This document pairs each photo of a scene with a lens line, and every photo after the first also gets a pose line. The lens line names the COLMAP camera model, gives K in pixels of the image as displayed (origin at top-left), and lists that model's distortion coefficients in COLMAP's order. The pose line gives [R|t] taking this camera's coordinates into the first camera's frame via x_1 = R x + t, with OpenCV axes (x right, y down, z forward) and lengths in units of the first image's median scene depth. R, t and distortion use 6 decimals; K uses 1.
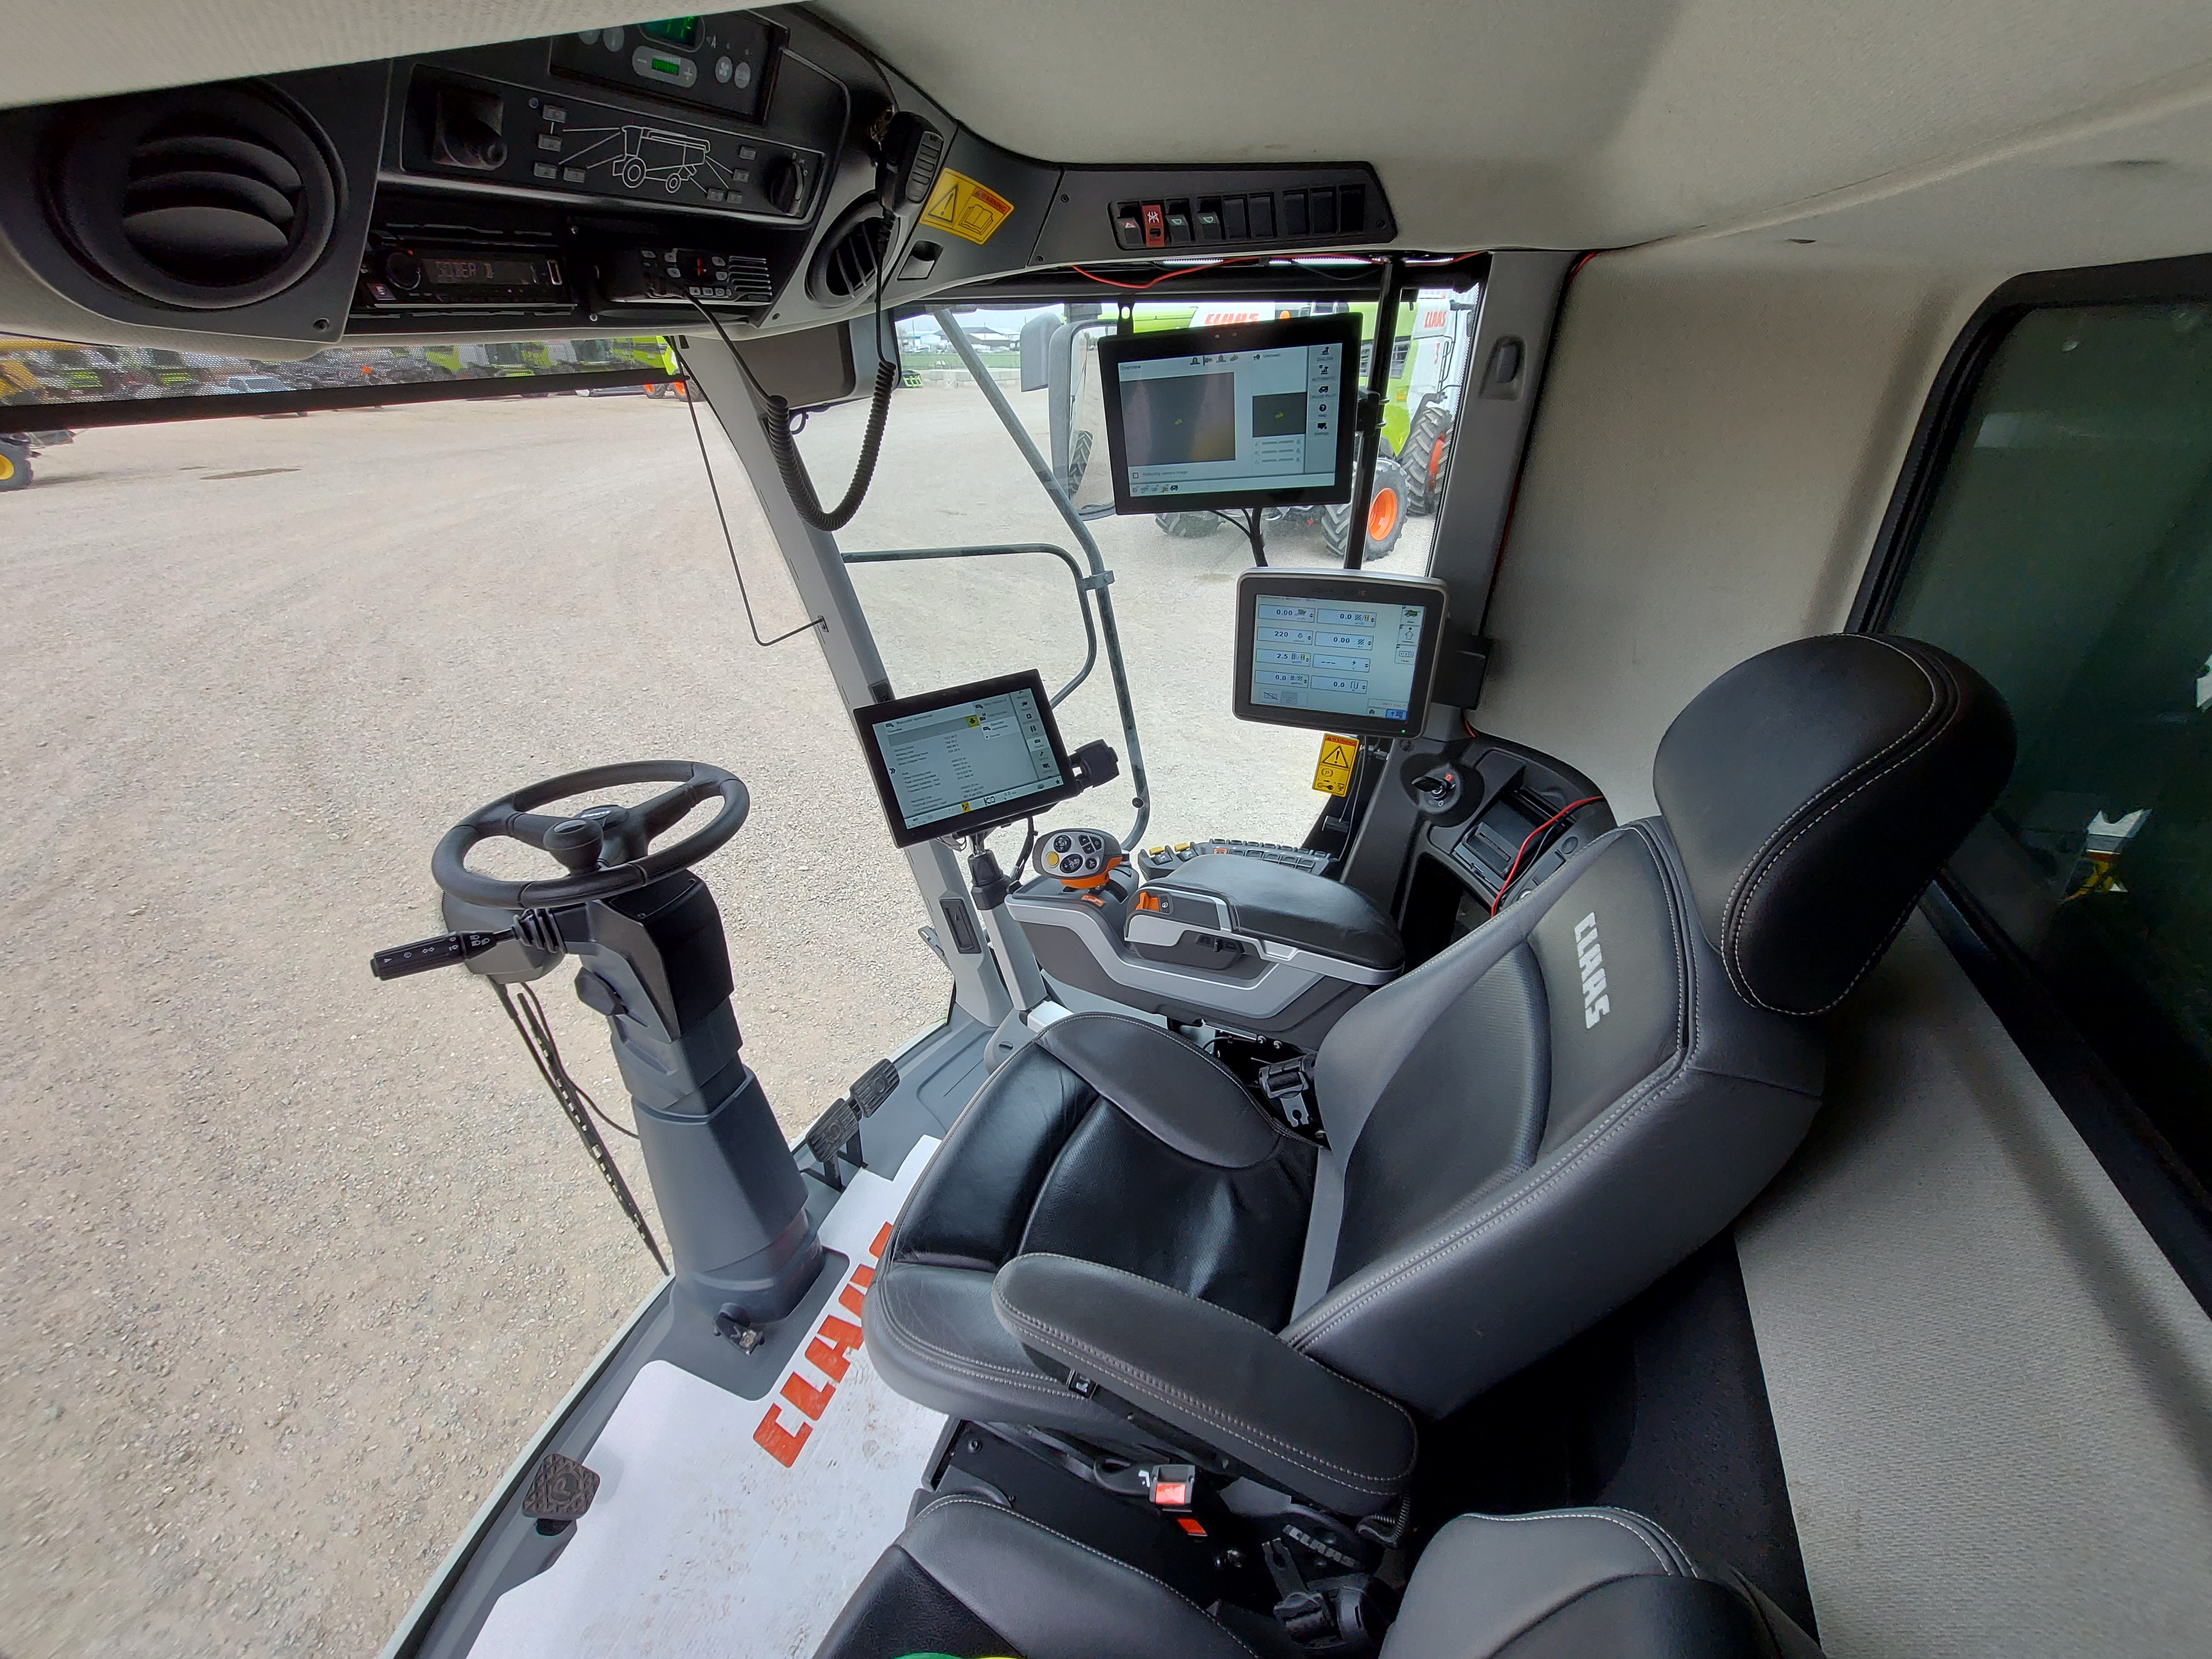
lens RADIAL K [[837.4, 0, 1106.0], [0, 837.4, 829.5], [0, 0, 1]] dist [-0.032496, 0.005634]
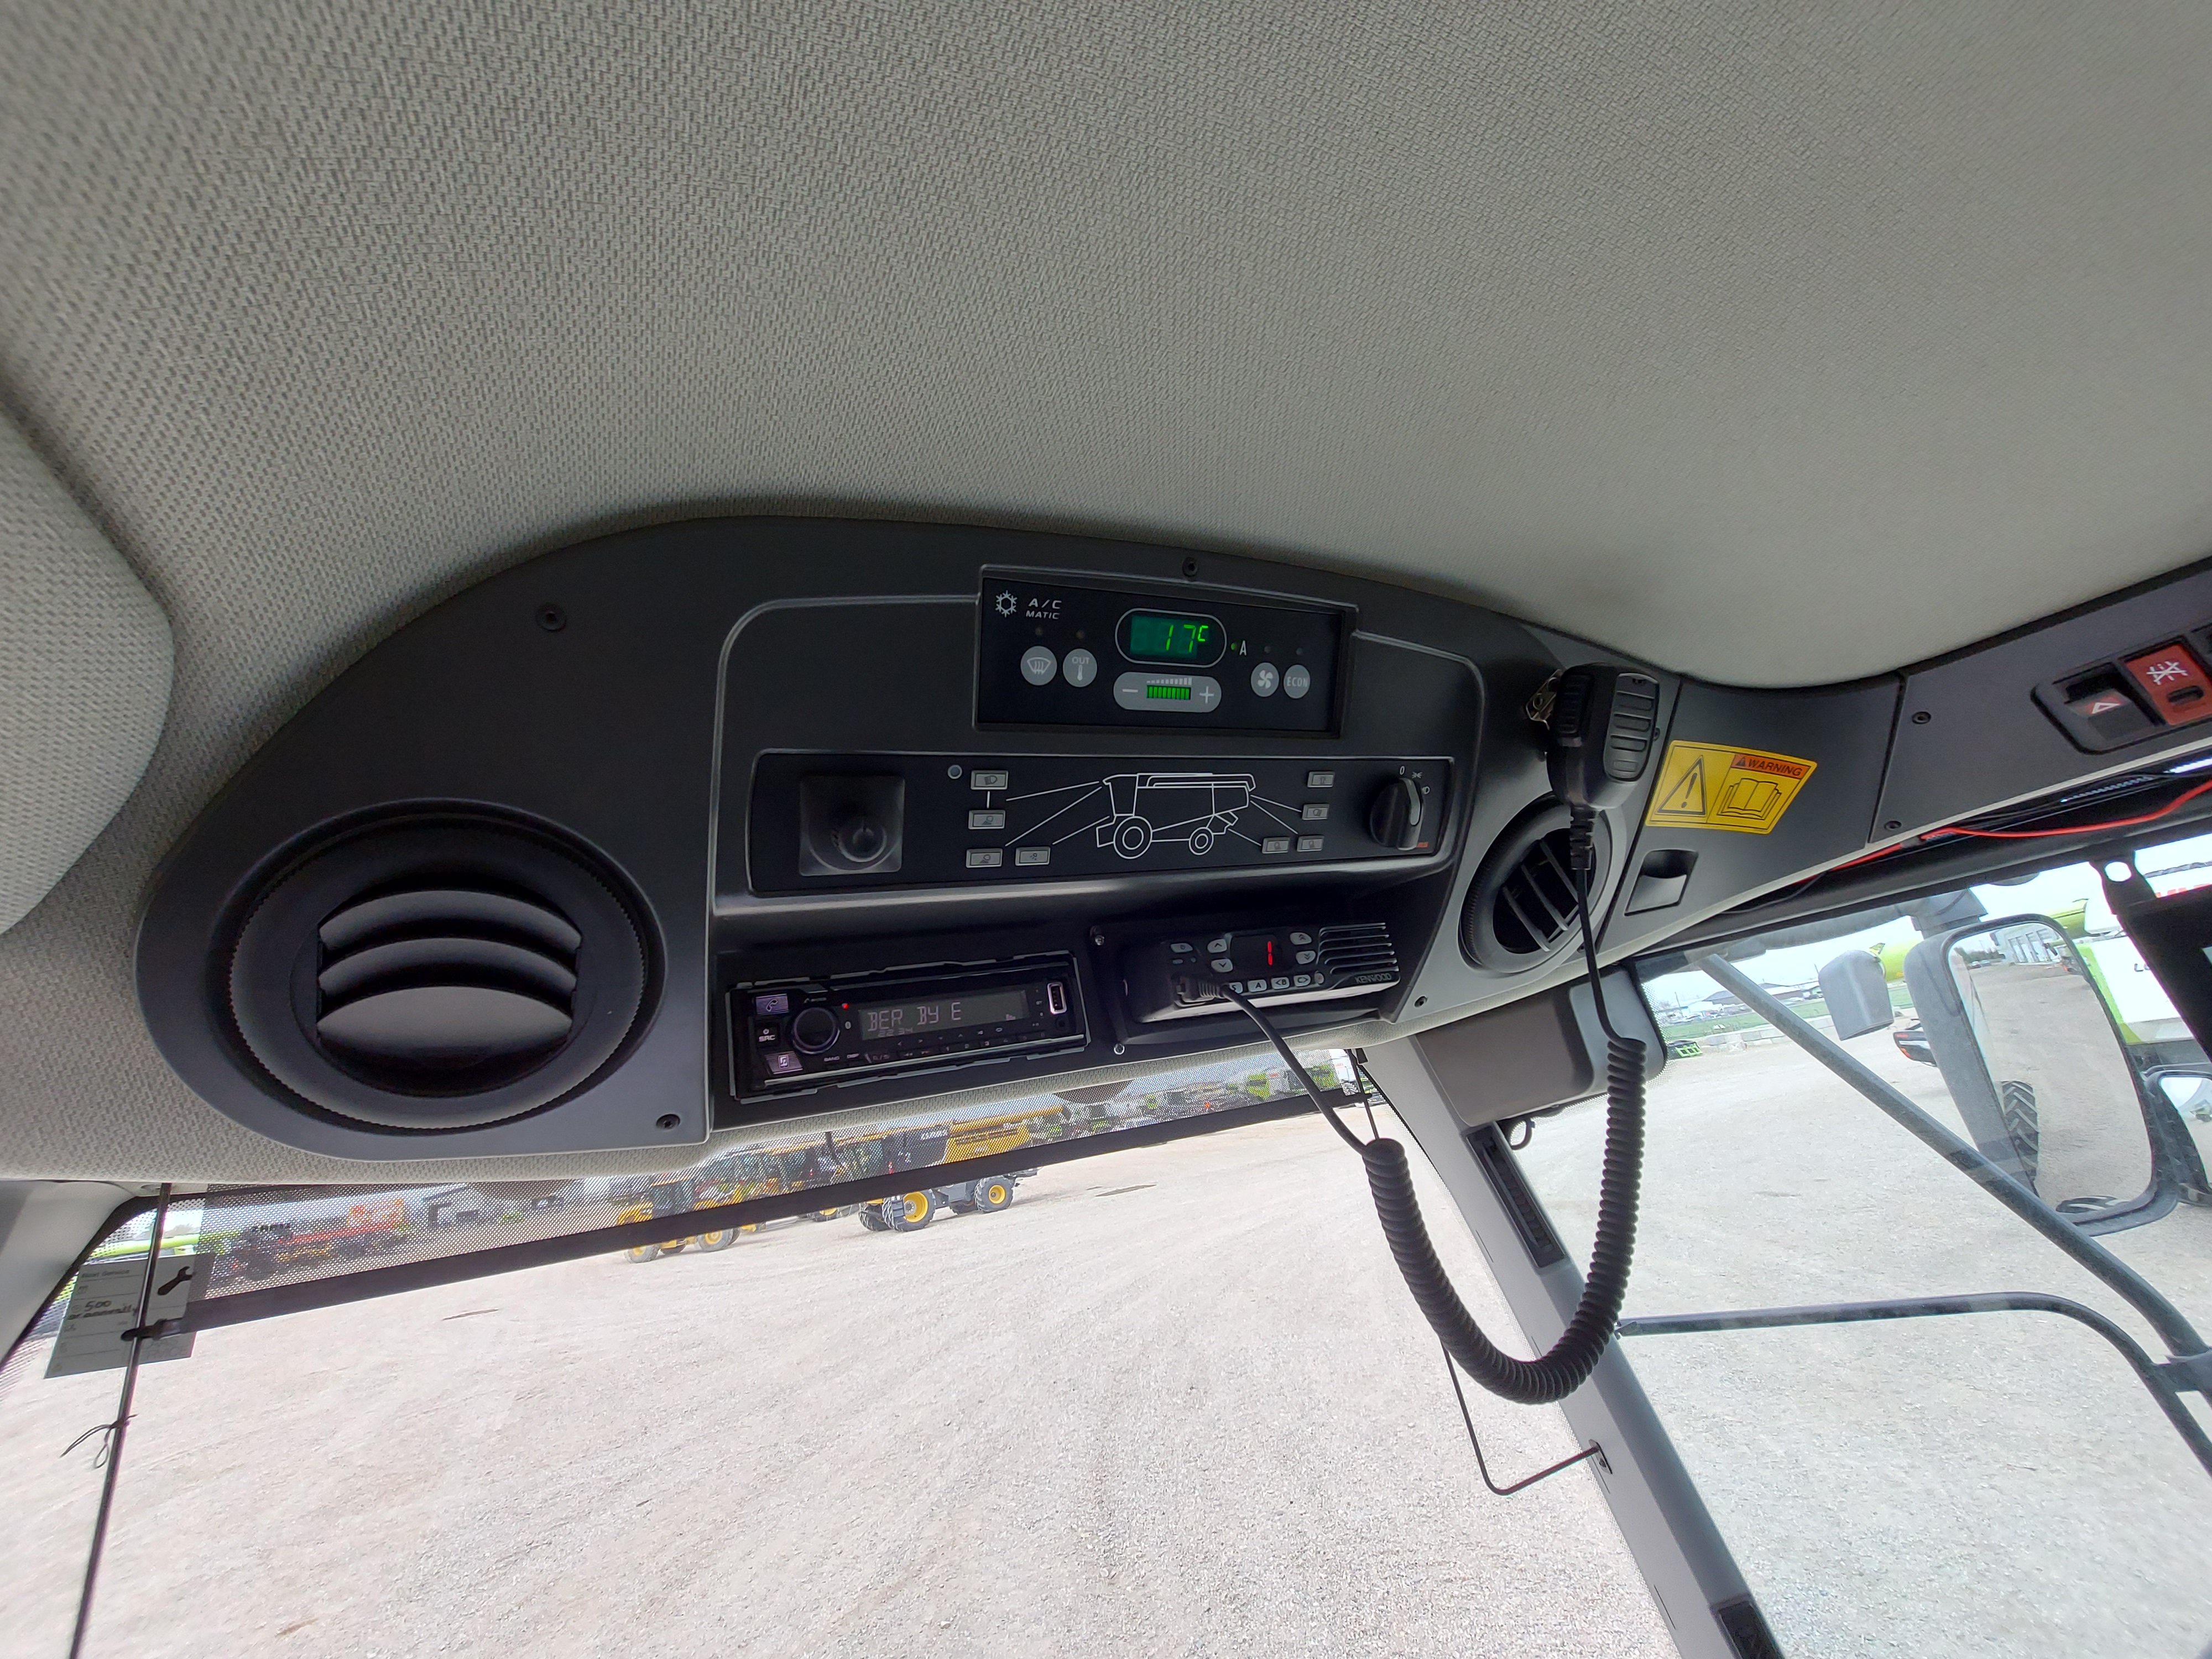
lens RADIAL K [[867.3, 0, 1106.0], [0, 867.3, 829.5], [0, 0, 1]] dist [-0.000574, -0.000781]
pose [[0.699338, -0.323468, -0.637413, -0.099925], [-0.217067, 0.753527, -0.620547, -0.252624], [0.681035, 0.572333, 0.456756, 0.448943]]
